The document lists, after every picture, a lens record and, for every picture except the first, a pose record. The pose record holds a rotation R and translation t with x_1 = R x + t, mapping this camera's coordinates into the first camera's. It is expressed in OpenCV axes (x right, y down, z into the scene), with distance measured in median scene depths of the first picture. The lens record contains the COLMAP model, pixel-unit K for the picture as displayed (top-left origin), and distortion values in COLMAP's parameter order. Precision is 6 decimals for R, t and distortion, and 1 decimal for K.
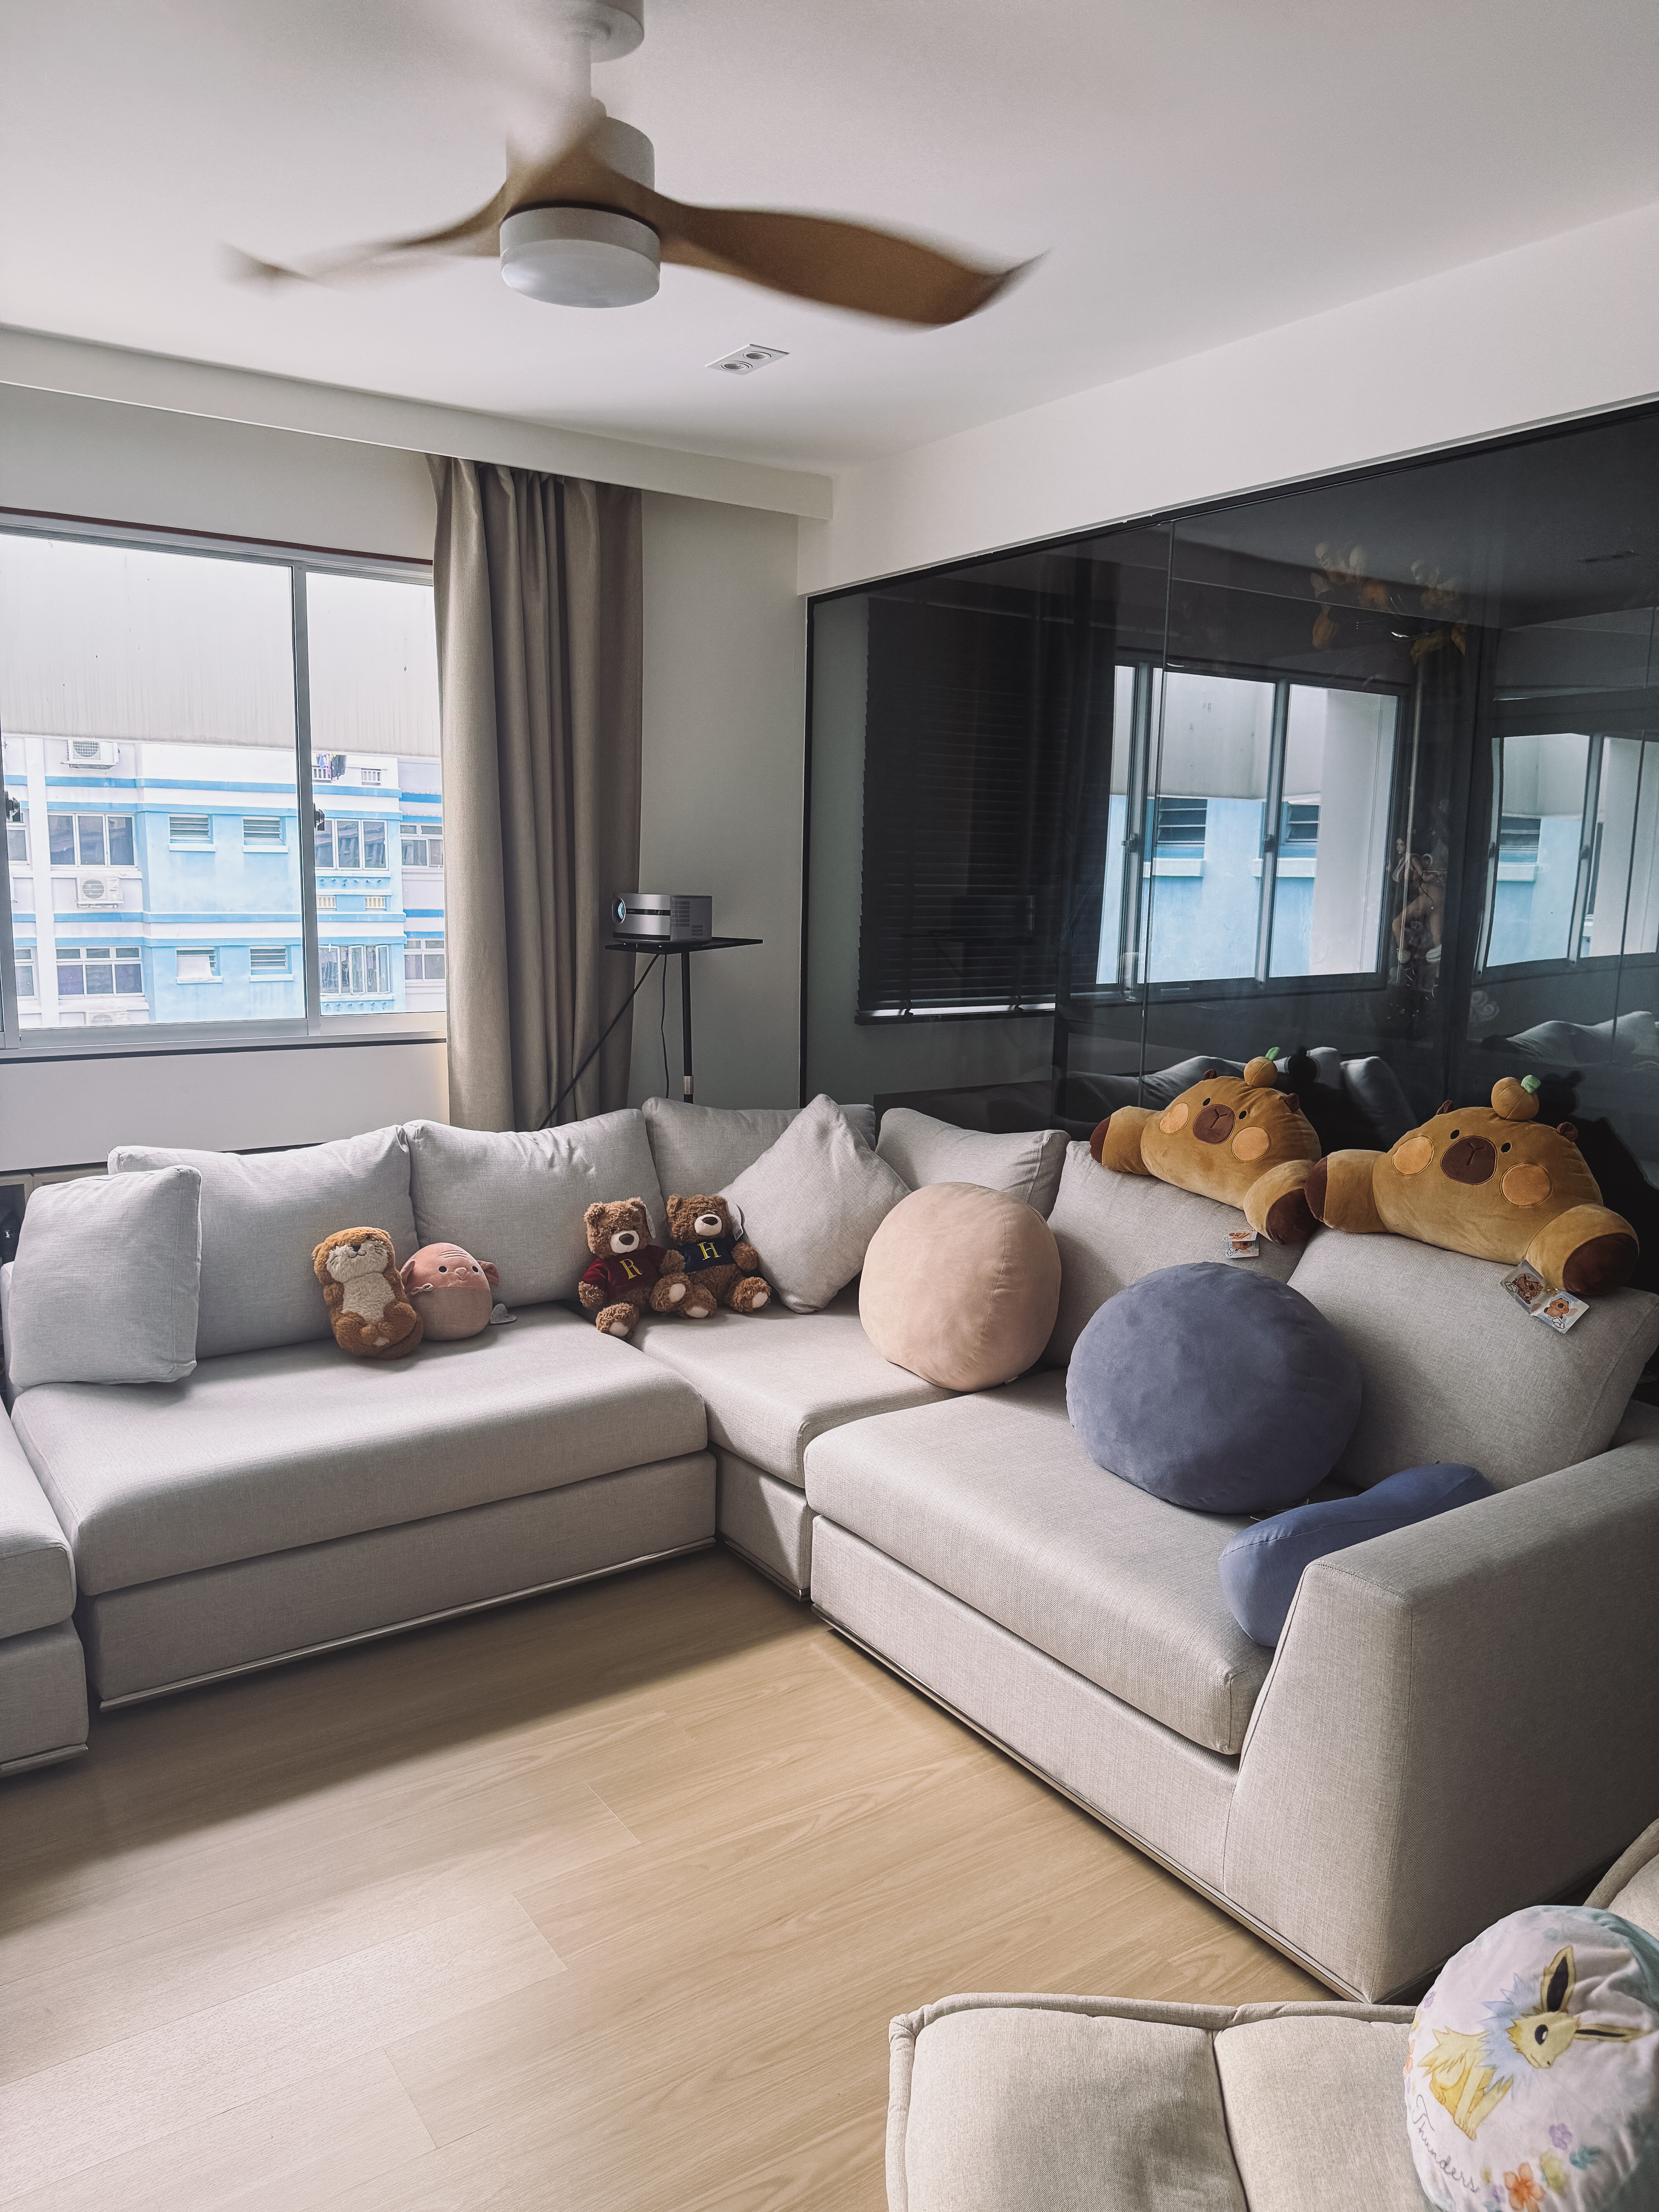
lens RADIAL K [[1561.3, 0, 830.3], [0, 1561.3, 1094.7], [0, 0, 1]] dist [0.054359, -0.049707]
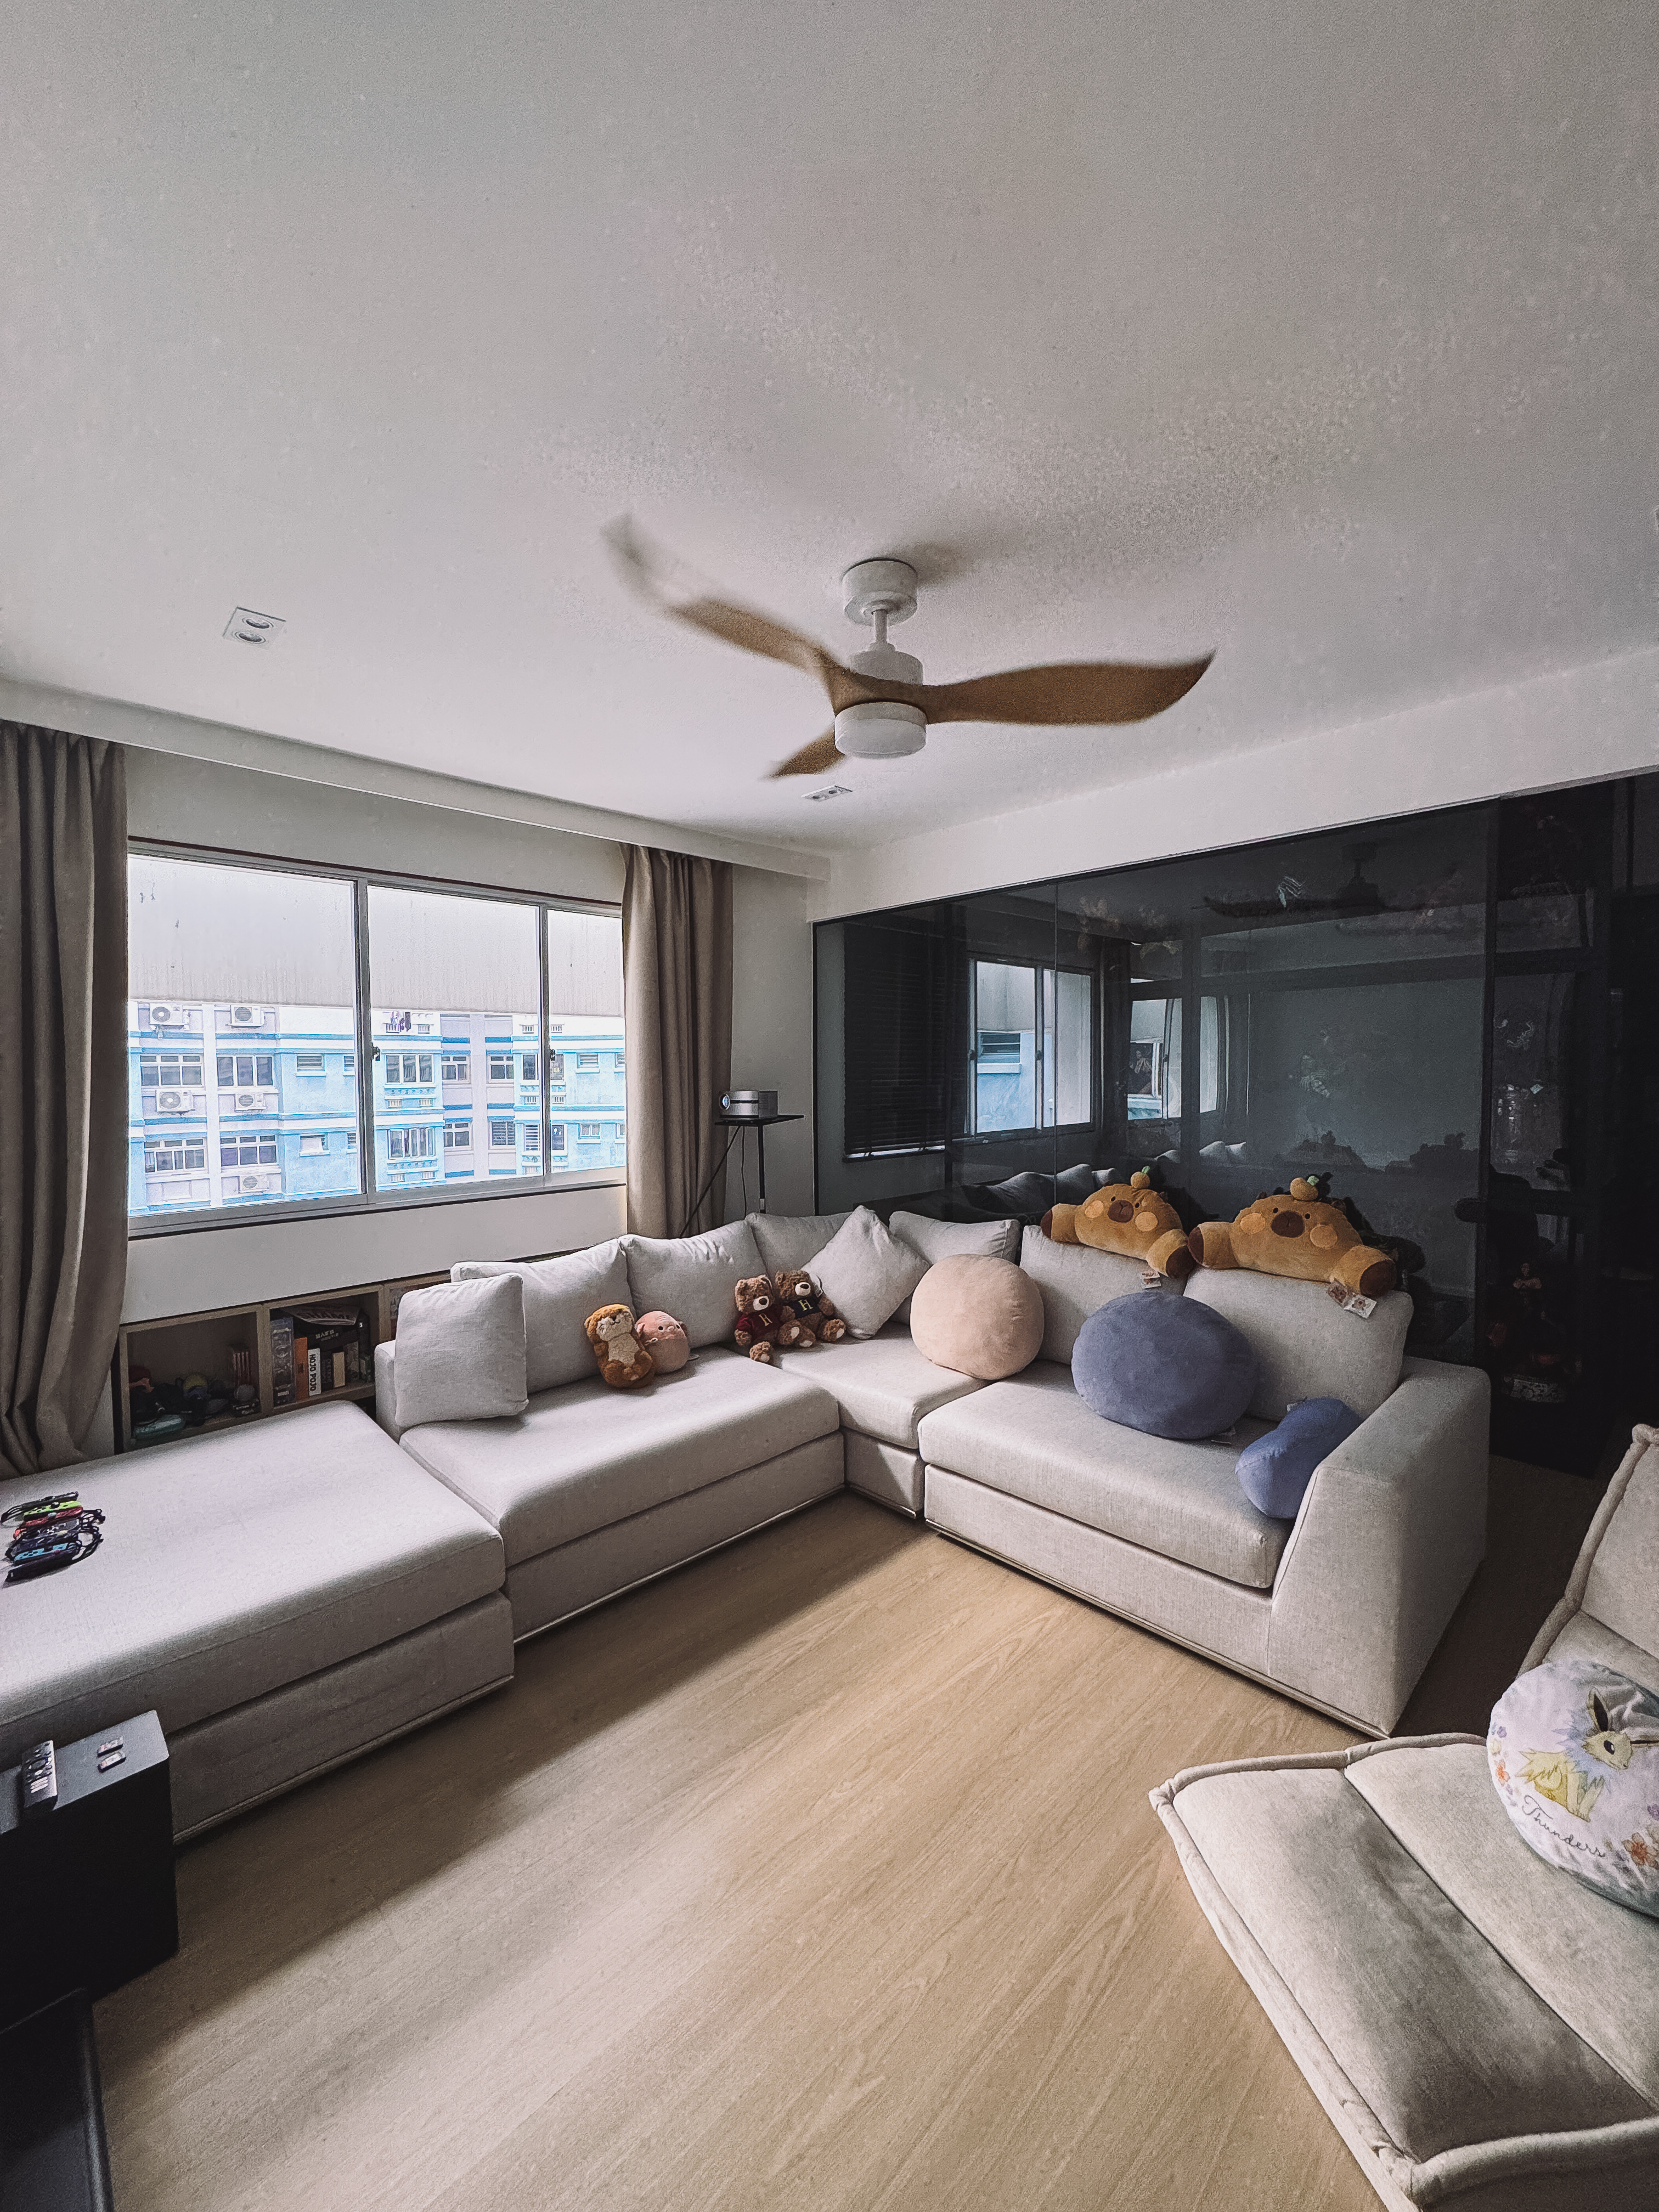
lens RADIAL K [[884.4, 0, 830.1], [0, 884.4, 1100.2], [0, 0, 1]] dist [-0.003581, 0.001999]
pose [[0.985691, -0.033025, 0.165296, -0.226320], [0.051283, 0.992888, -0.107442, -0.014987], [-0.160572, 0.114382, 0.980374, 0.058795]]
